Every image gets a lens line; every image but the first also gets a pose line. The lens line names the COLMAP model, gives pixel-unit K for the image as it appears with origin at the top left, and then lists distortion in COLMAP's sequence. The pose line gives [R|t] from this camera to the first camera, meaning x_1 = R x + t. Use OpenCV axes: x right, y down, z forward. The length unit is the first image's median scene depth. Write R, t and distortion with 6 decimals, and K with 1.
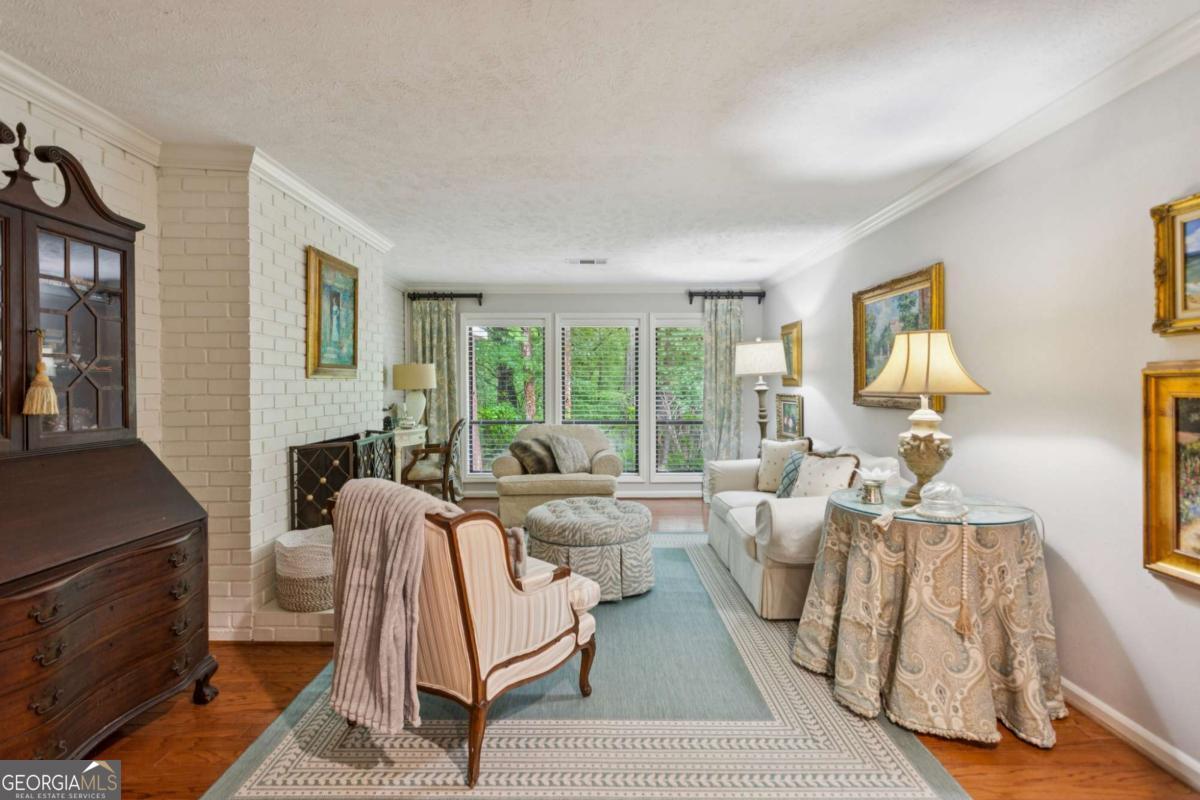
lens RADIAL K [[577.4, 0, 597.7], [0, 577.4, 392.6], [0, 0, 1]] dist [0.002172, 0.000383]
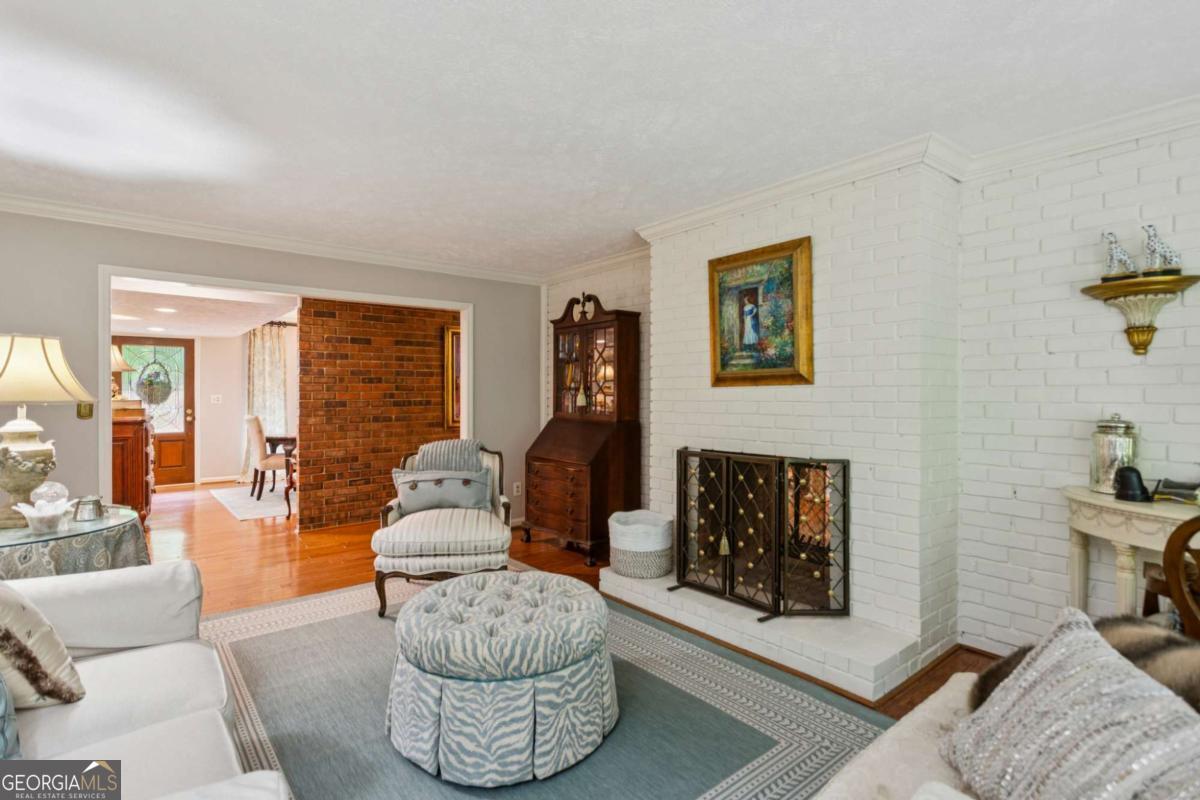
lens RADIAL K [[577.4, 0, 597.7], [0, 577.4, 392.6], [0, 0, 1]] dist [0.002172, 0.000383]
pose [[-0.775048, -0.001987, -0.631900, 0.302893], [-0.007099, 0.999959, 0.005564, -0.017526], [0.631863, 0.008798, -0.775030, 1.587928]]
